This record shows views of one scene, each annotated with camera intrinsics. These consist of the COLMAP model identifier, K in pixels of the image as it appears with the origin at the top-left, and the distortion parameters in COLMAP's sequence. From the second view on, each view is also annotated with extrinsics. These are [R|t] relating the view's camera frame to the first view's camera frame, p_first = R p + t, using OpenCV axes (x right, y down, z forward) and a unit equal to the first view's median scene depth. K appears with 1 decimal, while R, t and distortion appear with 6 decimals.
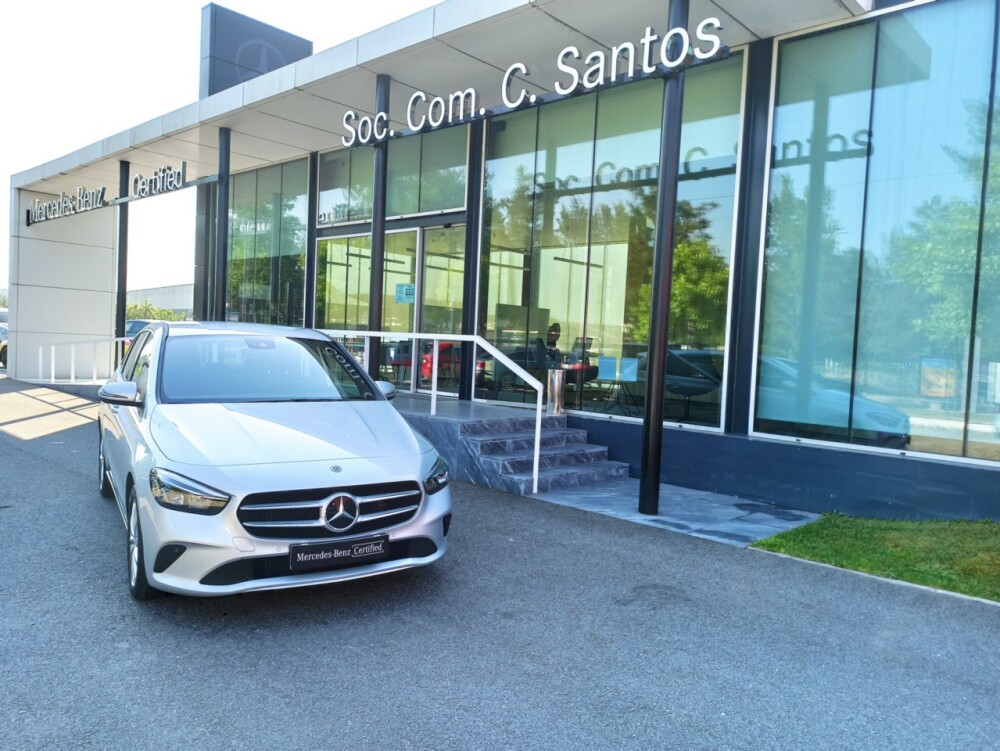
lens RADIAL K [[735.1, 0, 500.0], [0, 735.1, 375.5], [0, 0, 1]] dist [0.016932, -0.004339]
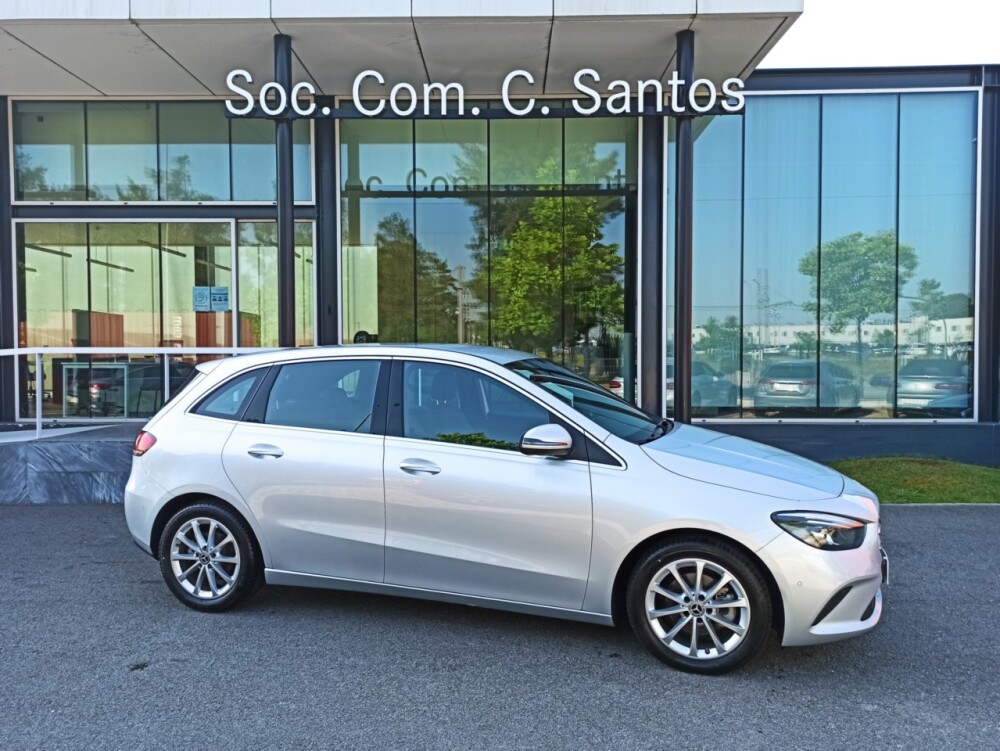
lens RADIAL K [[735.1, 0, 500.0], [0, 735.1, 375.5], [0, 0, 1]] dist [0.016932, -0.004339]
pose [[0.750805, -0.063701, 0.657445, -0.595368], [0.063643, 0.997684, 0.023987, -0.037639], [-0.657451, 0.023832, 0.753121, 0.254439]]
